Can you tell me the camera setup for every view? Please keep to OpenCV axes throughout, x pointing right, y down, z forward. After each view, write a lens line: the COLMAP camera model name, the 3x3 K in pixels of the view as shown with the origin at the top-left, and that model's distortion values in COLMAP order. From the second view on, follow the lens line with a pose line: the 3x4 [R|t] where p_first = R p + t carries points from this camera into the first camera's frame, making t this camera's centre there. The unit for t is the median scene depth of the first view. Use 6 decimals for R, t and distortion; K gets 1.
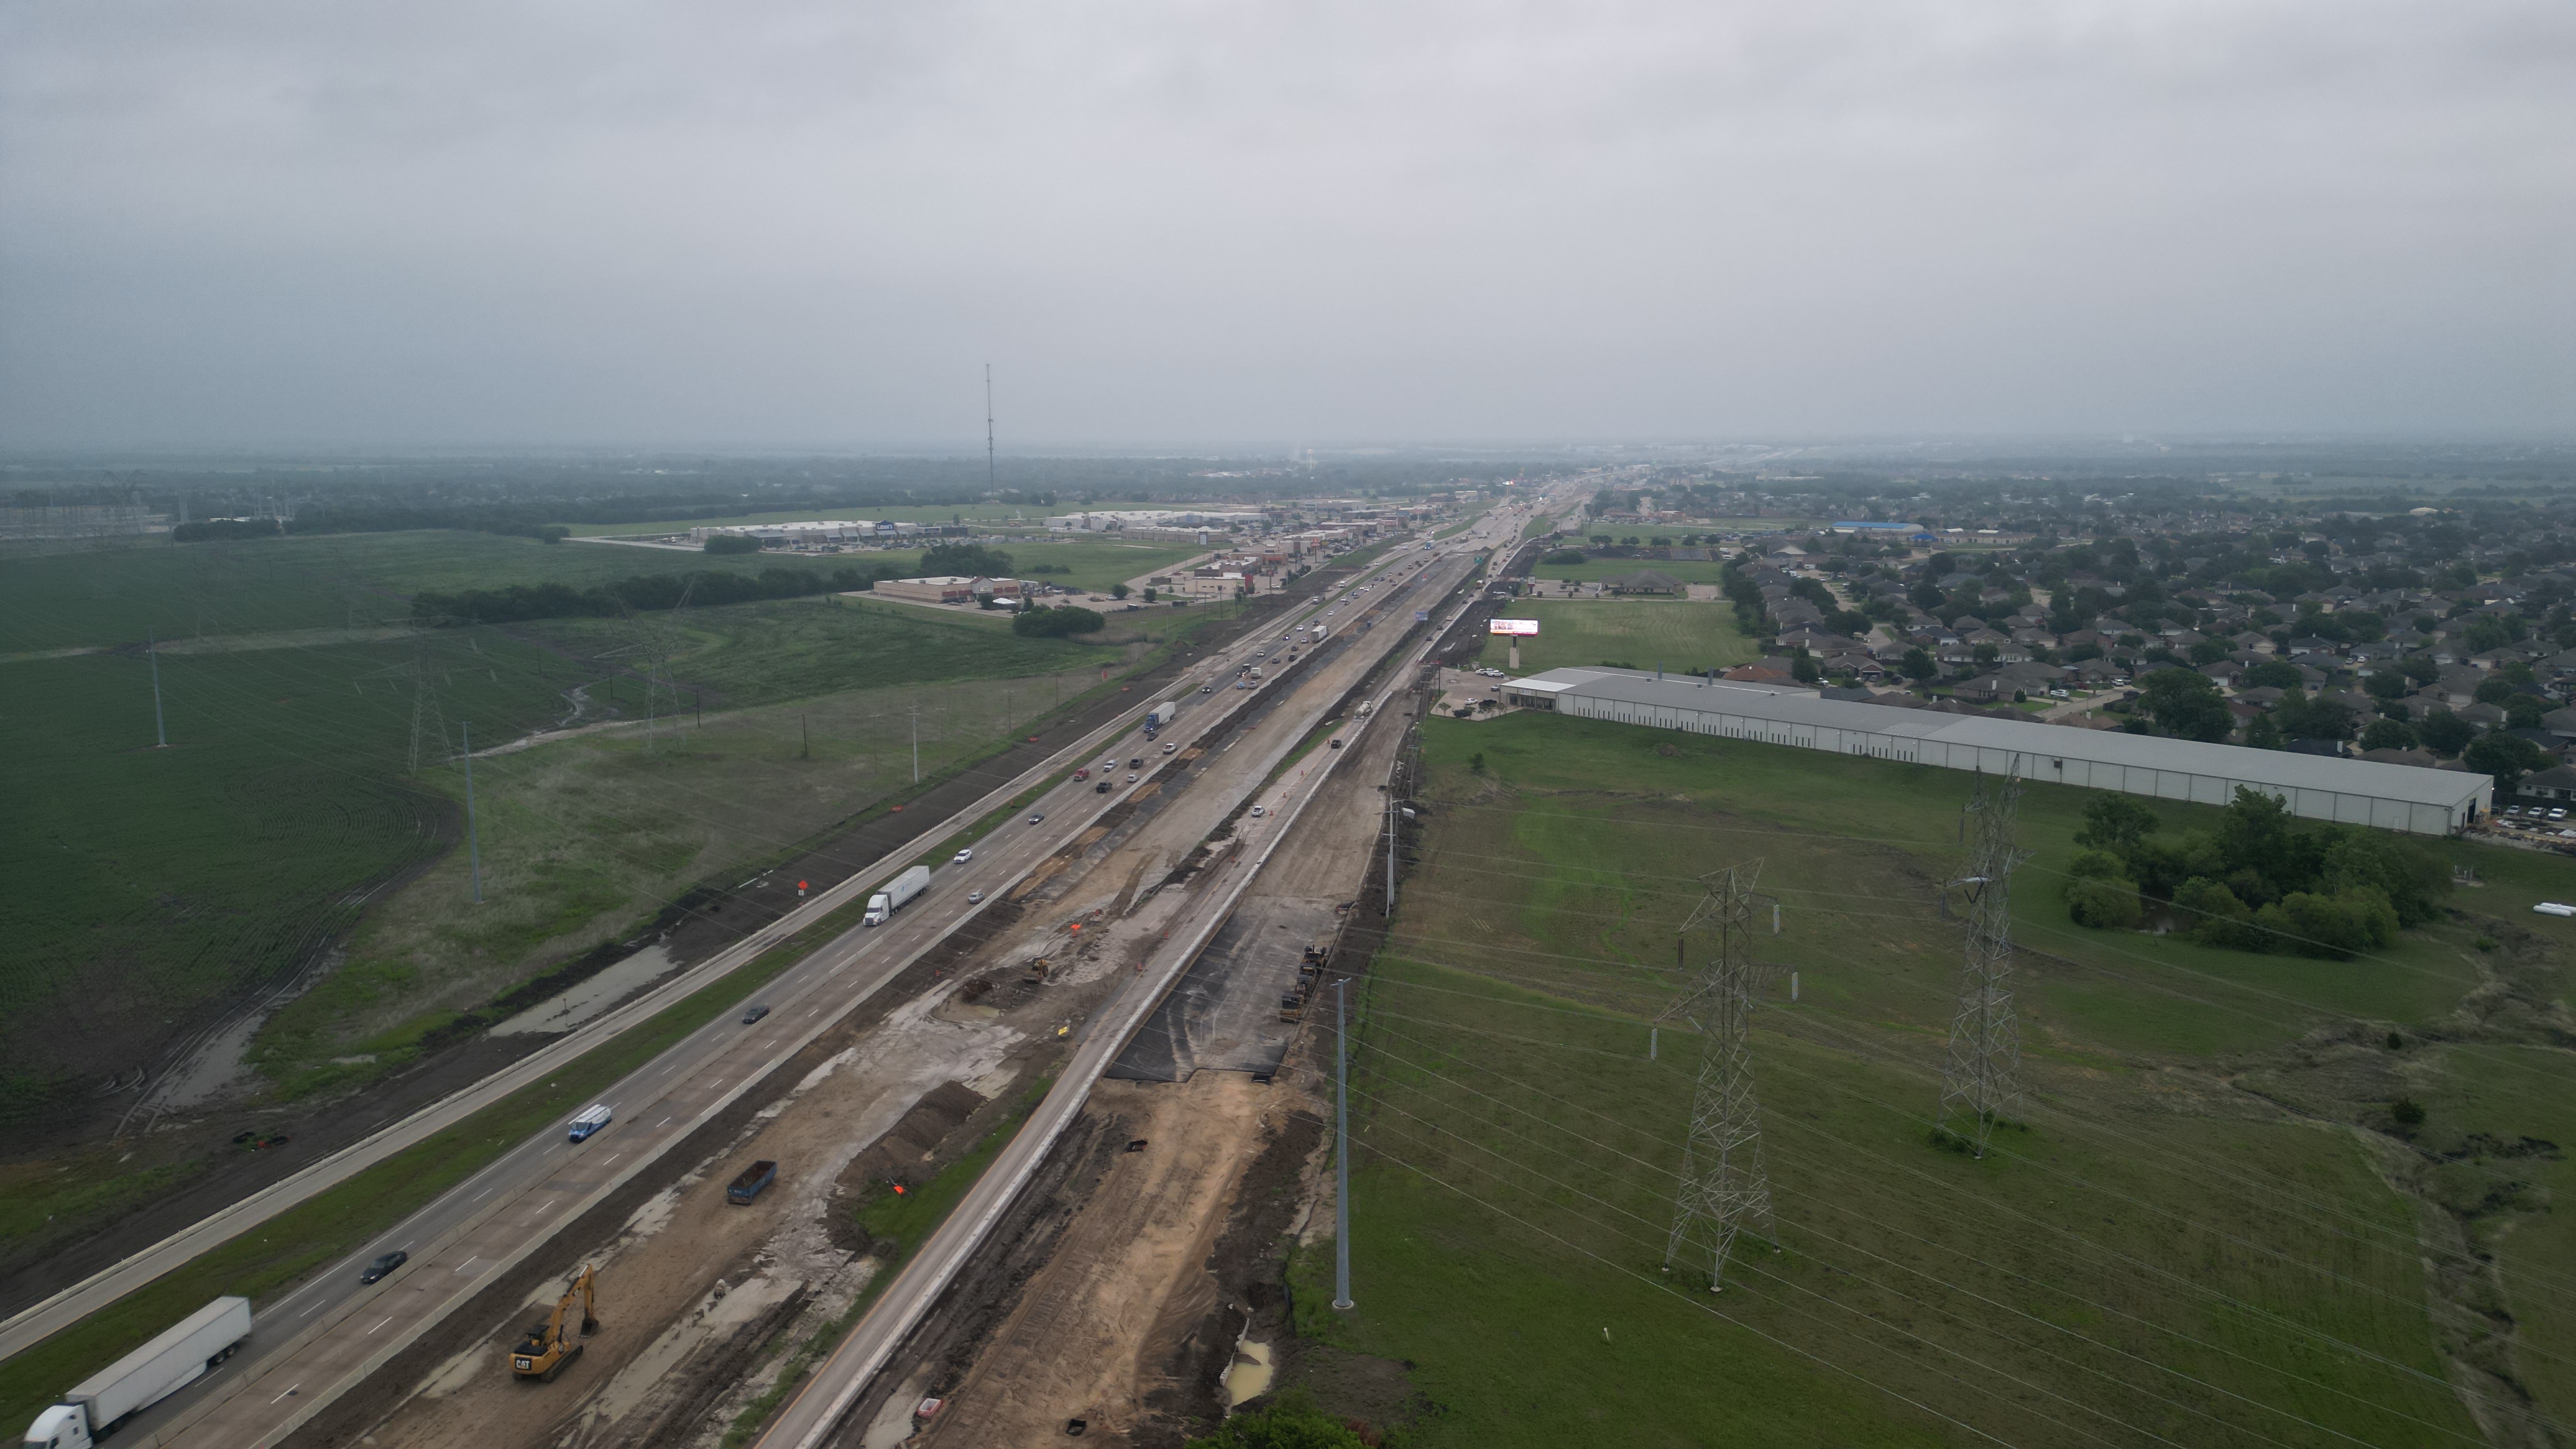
lens RADIAL K [[1744.6, 0, 1288.0], [0, 1744.6, 724.5], [0, 0, 1]] dist [0.069905, -0.075545]
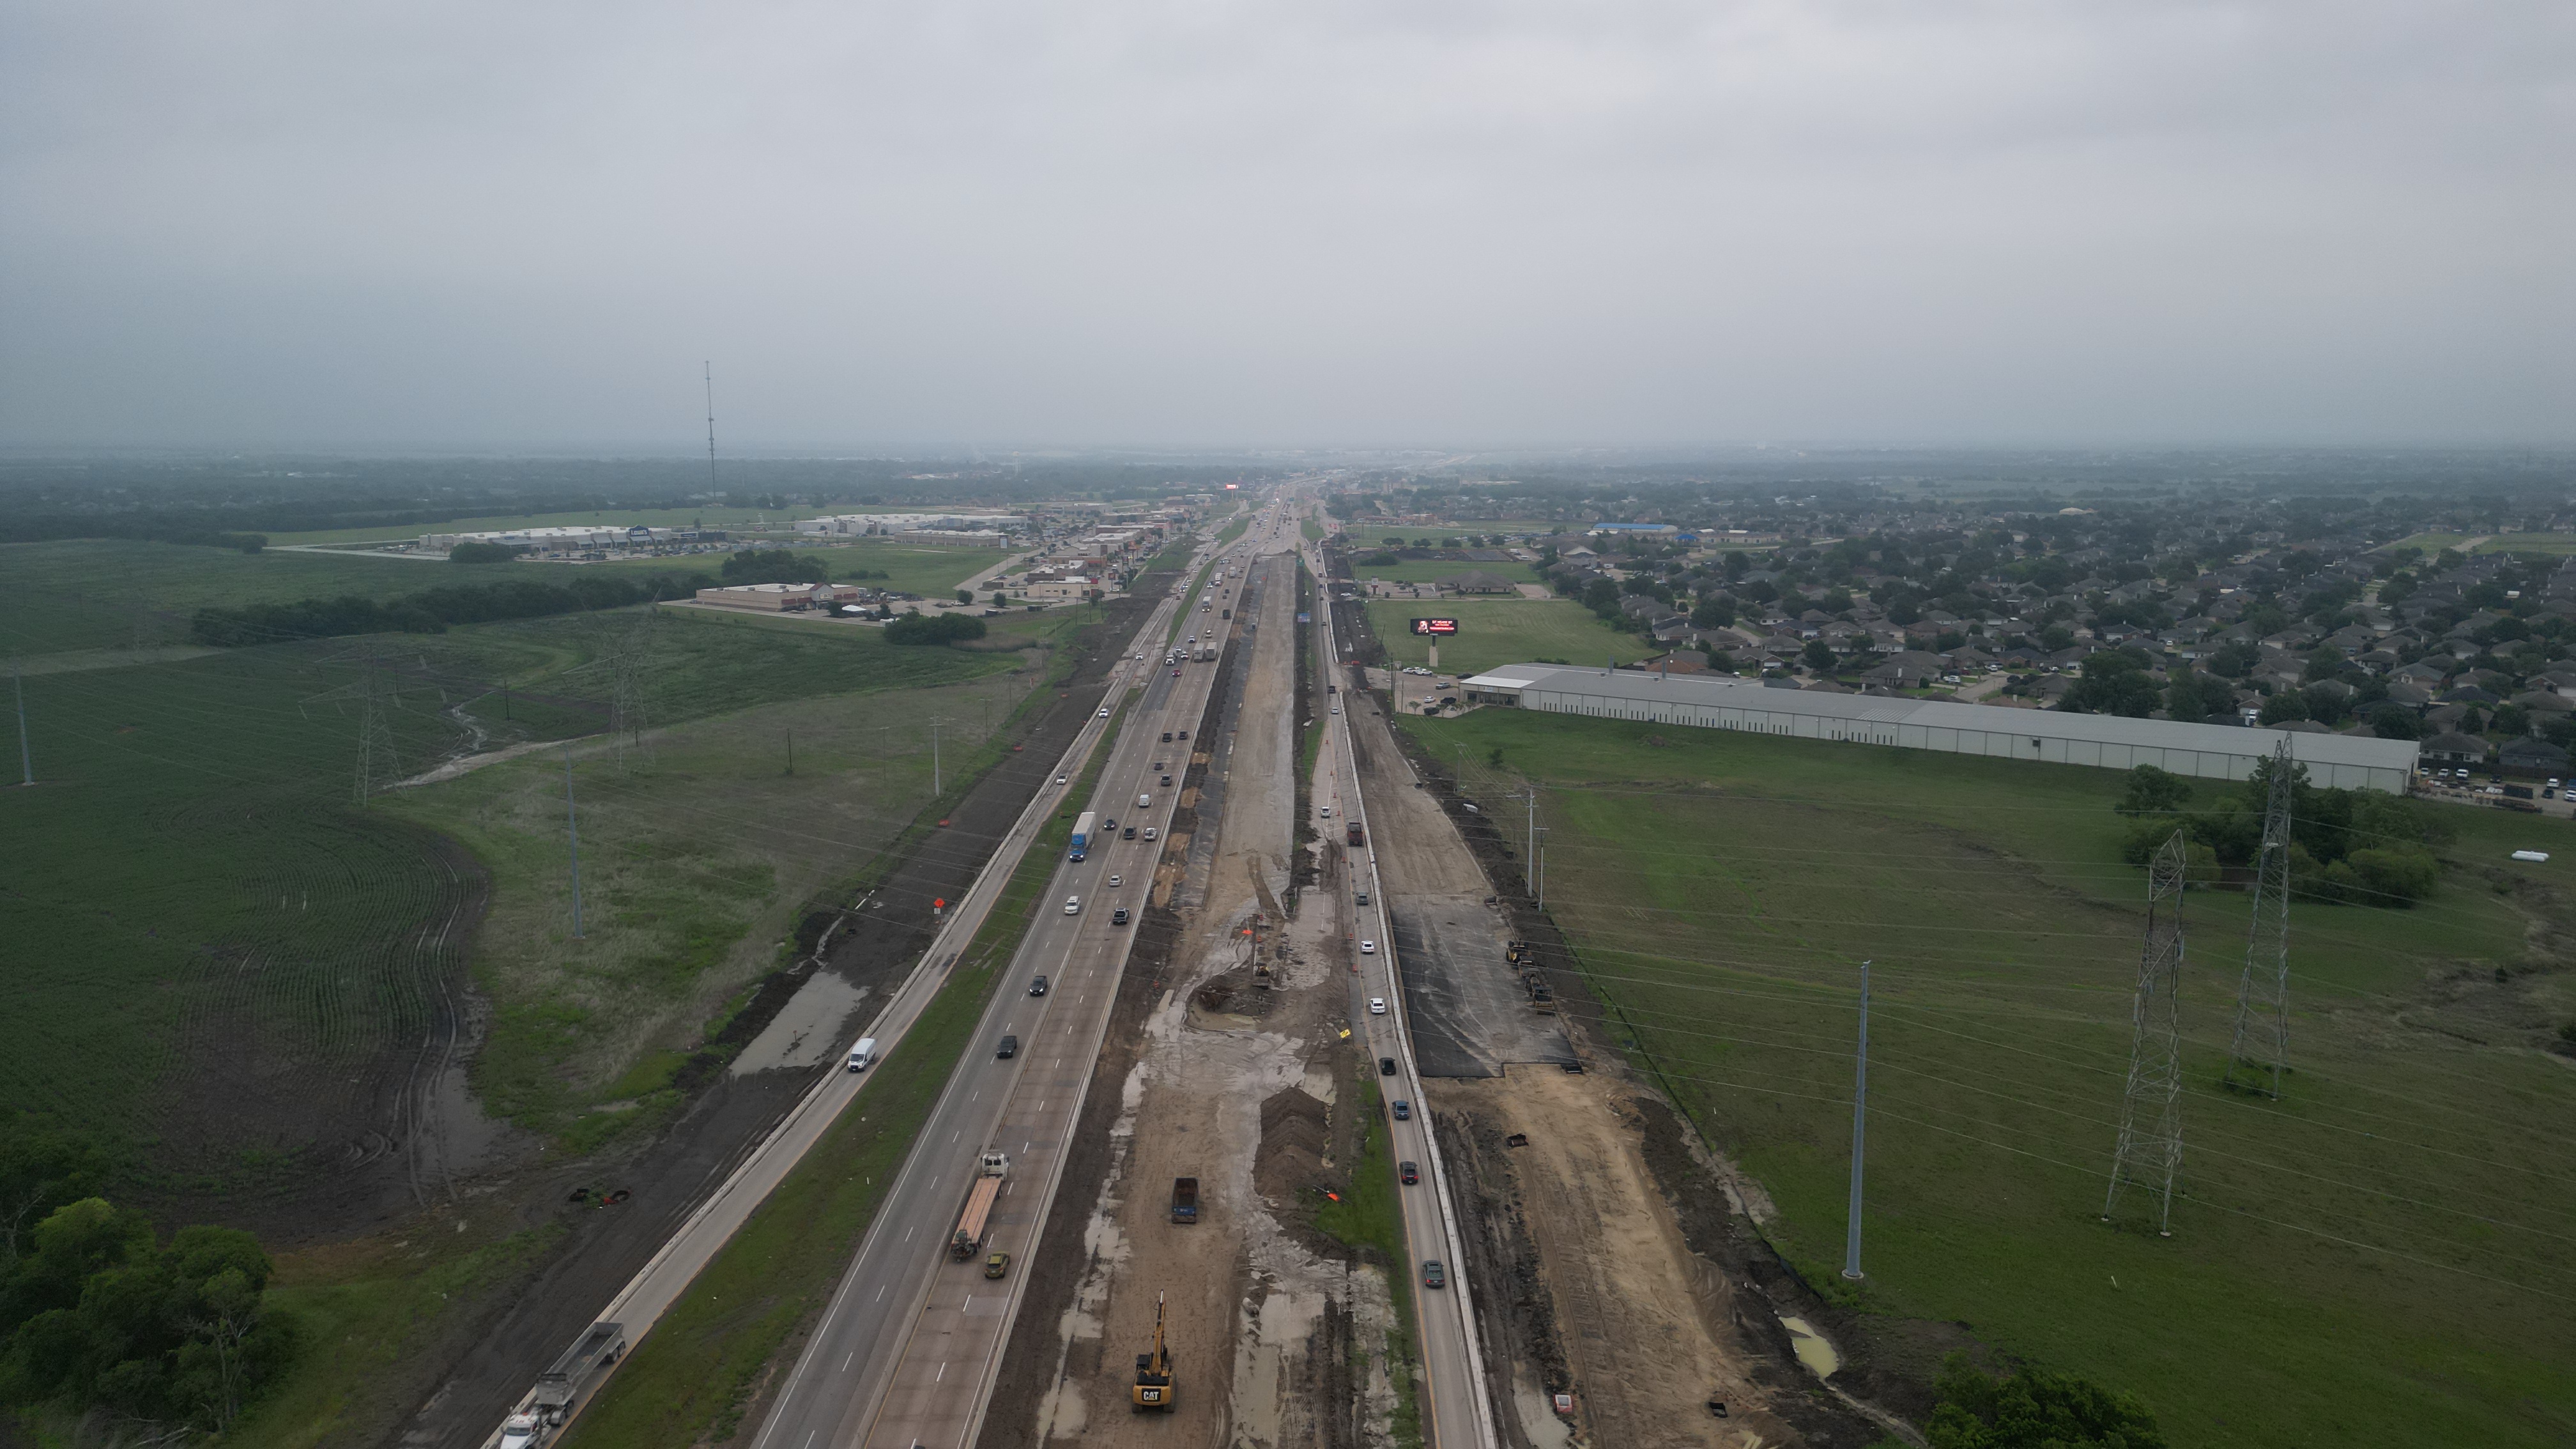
lens RADIAL K [[1744.6, 0, 1288.0], [0, 1744.6, 724.5], [0, 0, 1]] dist [0.069905, -0.075545]
pose [[0.983576, -0.026019, 0.178607, -0.209787], [0.026372, 0.999652, 0.000402, -0.001488], [-0.178555, 0.004315, 0.983920, 0.015687]]
